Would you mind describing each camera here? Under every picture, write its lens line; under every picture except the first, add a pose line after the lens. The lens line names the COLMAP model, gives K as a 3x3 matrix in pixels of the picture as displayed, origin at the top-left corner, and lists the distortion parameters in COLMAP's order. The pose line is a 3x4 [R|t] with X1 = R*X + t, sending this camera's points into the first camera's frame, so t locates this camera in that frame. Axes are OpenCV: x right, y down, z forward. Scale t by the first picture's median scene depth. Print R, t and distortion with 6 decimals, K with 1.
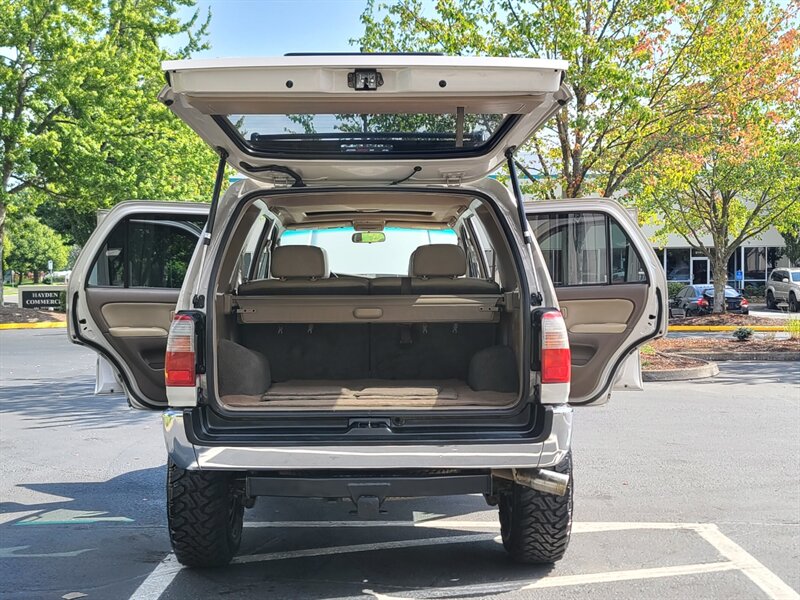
lens RADIAL K [[1080.4, 0, 388.9], [0, 1080.4, 300.0], [0, 0, 1]] dist [0.079827, -0.002073]
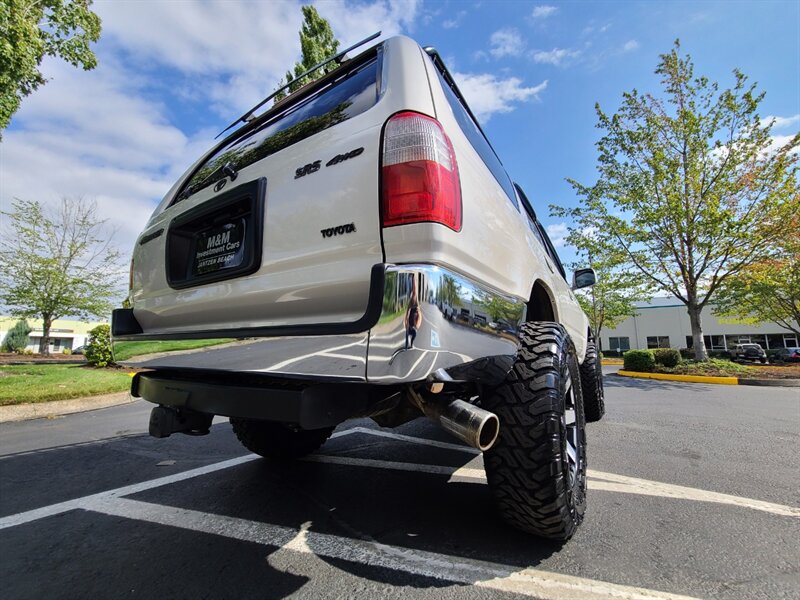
lens RADIAL K [[328.6, 0, 404.0], [0, 328.6, 298.7], [0, 0, 1]] dist [-0.001540, 0.000020]
pose [[0.834299, -0.076375, -0.545996, 0.170556], [-0.021409, 0.985123, -0.170513, 0.100706], [0.550896, 0.153948, 0.820252, 0.625792]]
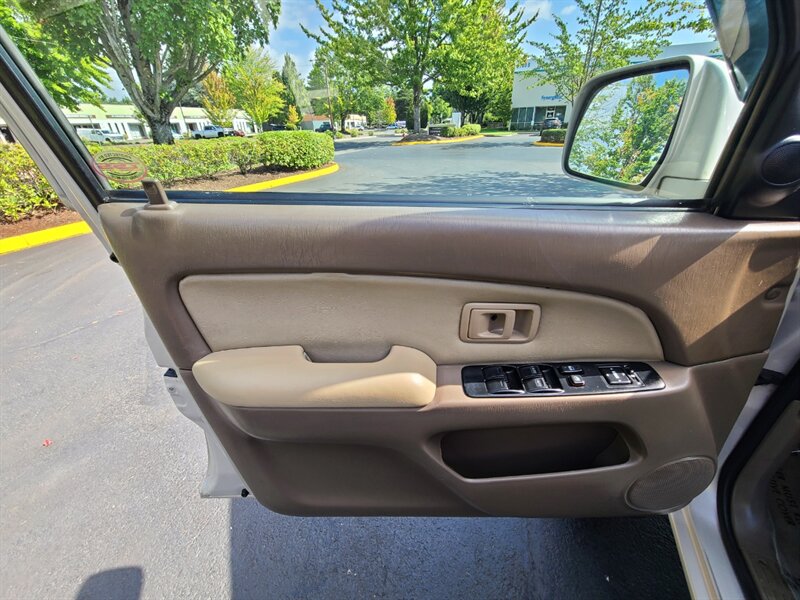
lens RADIAL K [[328.6, 0, 404.0], [0, 328.6, 298.7], [0, 0, 1]] dist [-0.001540, 0.000020]
pose [[0.915270, 0.176053, -0.362334, -0.228900], [0.009934, 0.889310, 0.457196, -0.016842], [0.402718, -0.422058, 0.812210, 1.181590]]
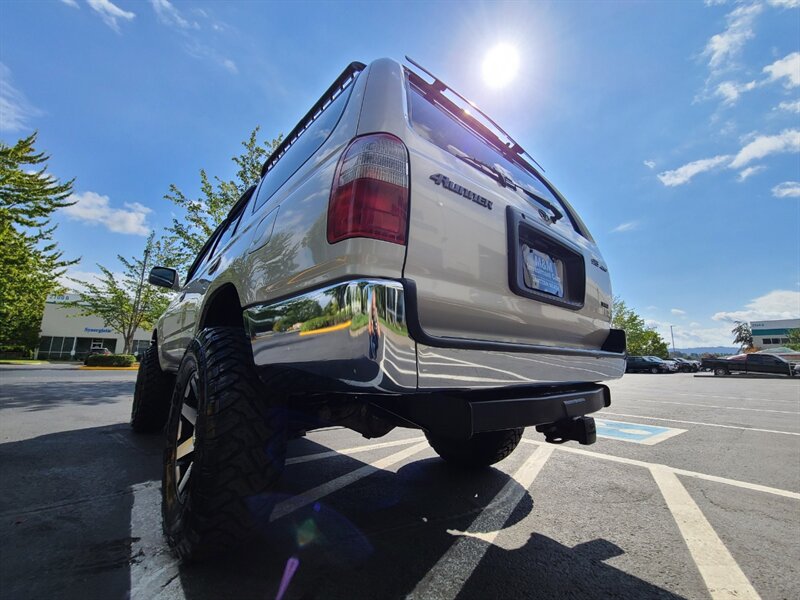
lens RADIAL K [[327.2, 0, 400.7], [0, 327.2, 296.8], [0, 0, 1]] dist [-0.001061, 0.000252]
pose [[0.764616, 0.142921, 0.628439, -0.205153], [-0.009896, 0.977590, -0.210285, 0.102575], [-0.644410, 0.154568, 0.748895, 0.622264]]
